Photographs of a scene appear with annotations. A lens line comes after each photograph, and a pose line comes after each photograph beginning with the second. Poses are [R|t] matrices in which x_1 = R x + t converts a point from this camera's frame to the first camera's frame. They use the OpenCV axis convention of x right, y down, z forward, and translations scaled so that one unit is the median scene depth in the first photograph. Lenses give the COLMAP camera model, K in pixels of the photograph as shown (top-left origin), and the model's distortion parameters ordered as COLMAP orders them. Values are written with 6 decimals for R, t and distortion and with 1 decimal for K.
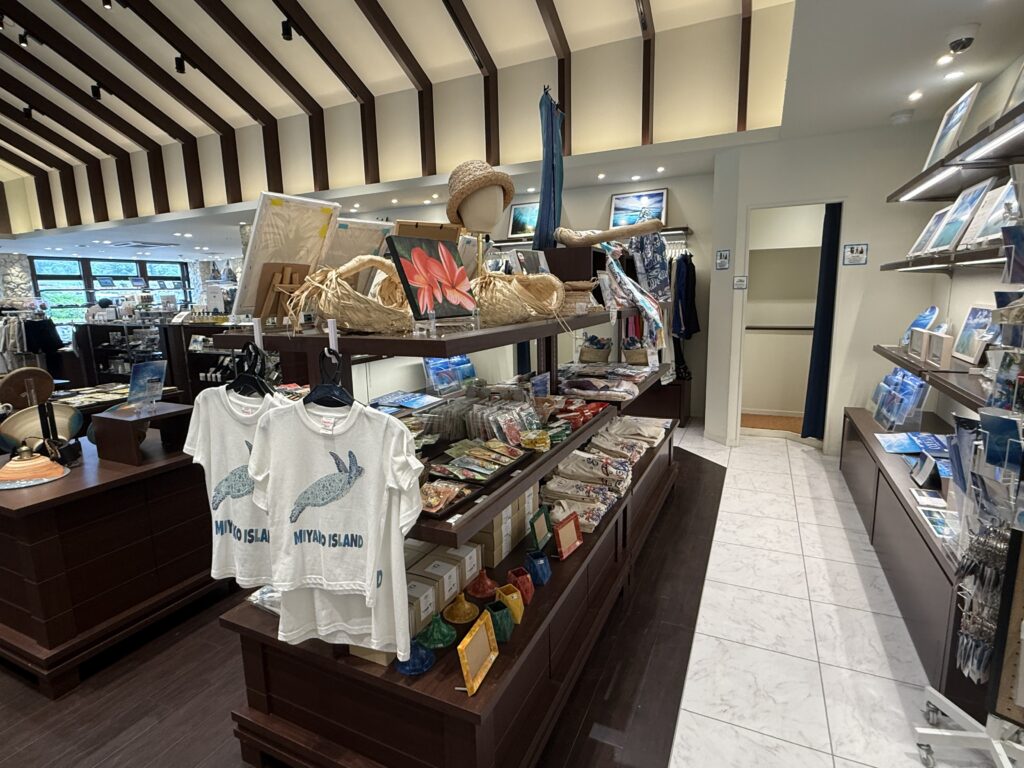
lens RADIAL K [[527.1, 0, 510.8], [0, 527.1, 381.8], [0, 0, 1]] dist [-0.000647, -0.000778]
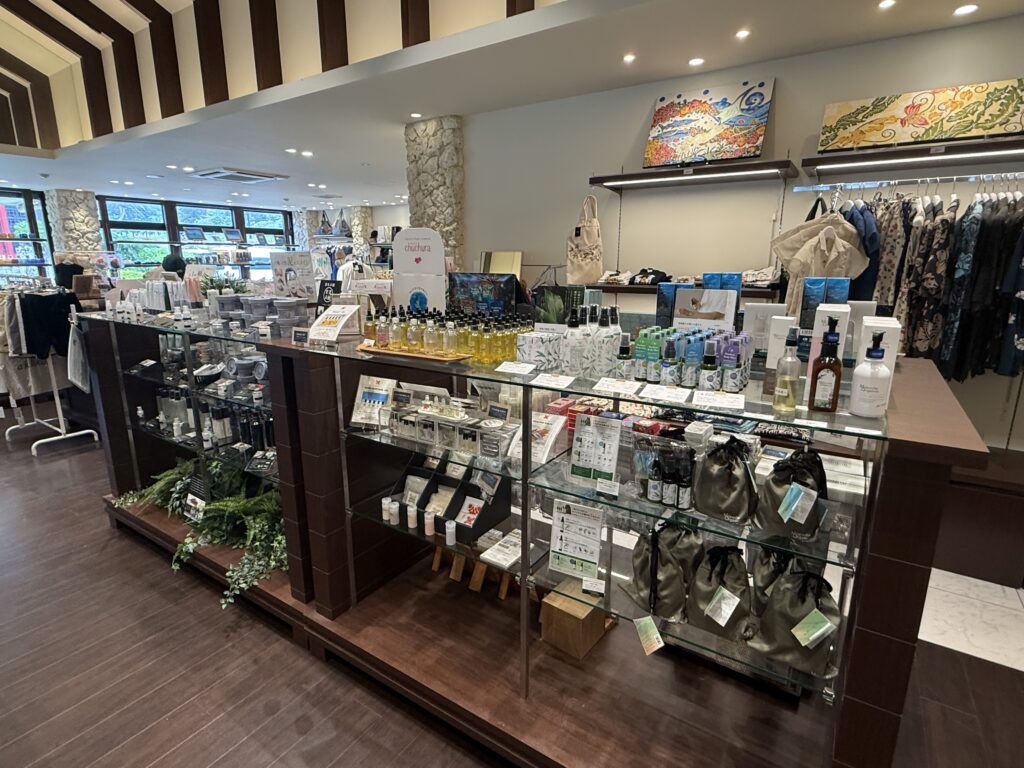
lens RADIAL K [[527.1, 0, 510.8], [0, 527.1, 381.8], [0, 0, 1]] dist [-0.000647, -0.000778]
pose [[0.989479, 0.059120, -0.132046, -0.213173], [-0.050930, 0.996613, 0.064561, -0.050652], [0.135416, -0.057157, 0.989139, 0.312530]]
